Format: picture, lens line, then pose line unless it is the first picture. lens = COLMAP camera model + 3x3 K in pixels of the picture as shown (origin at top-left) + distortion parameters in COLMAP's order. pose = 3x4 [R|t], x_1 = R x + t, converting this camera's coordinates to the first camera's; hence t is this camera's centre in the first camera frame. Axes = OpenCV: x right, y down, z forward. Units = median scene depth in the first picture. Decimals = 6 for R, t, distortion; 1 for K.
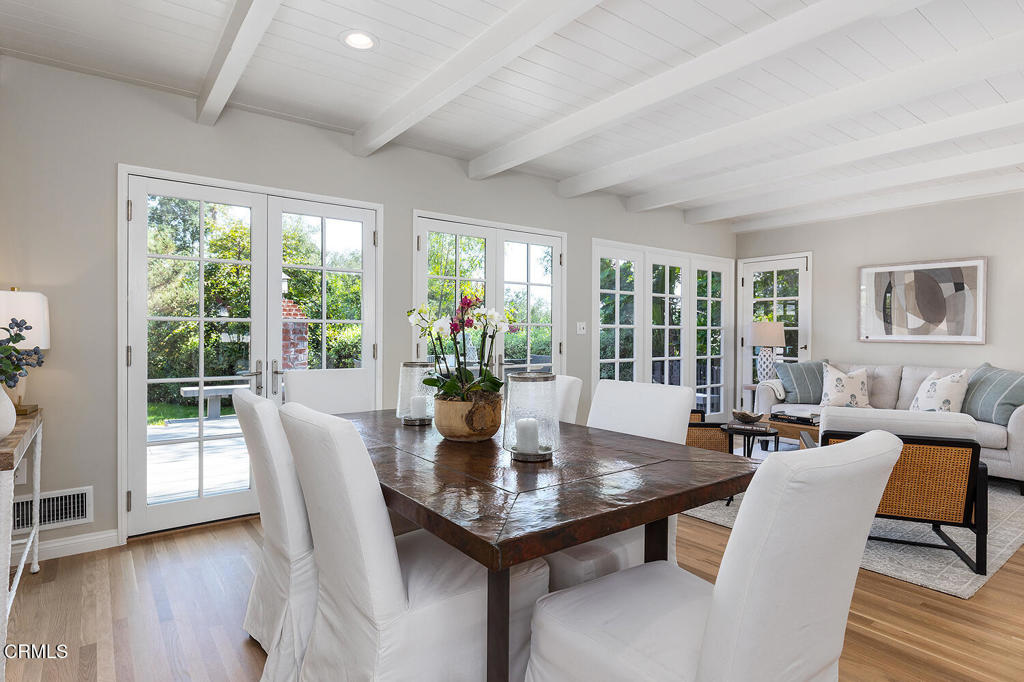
lens RADIAL K [[556.4, 0, 519.2], [0, 556.4, 337.8], [0, 0, 1]] dist [0.002765, 0.001848]
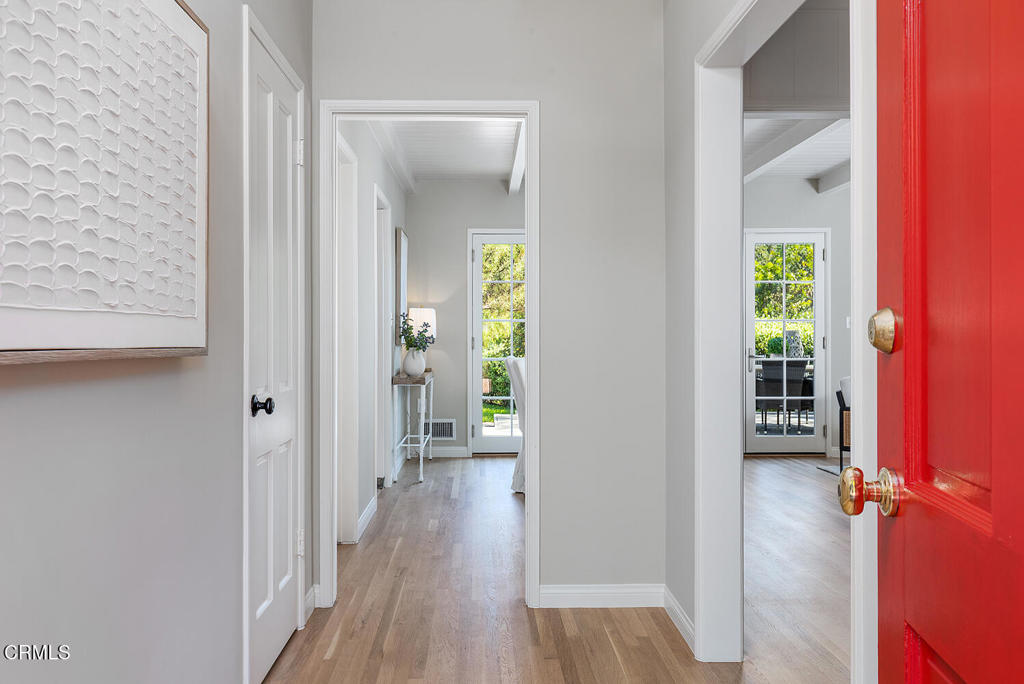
lens RADIAL K [[888.8, 0, 510.1], [0, 888.8, 338.8], [0, 0, 1]] dist [0.006992, 0.000601]
pose [[0.815968, -0.000783, -0.578097, 0.917912], [-0.001008, 0.999996, -0.002777, 0.026543], [0.578097, 0.002849, 0.815963, -1.093137]]
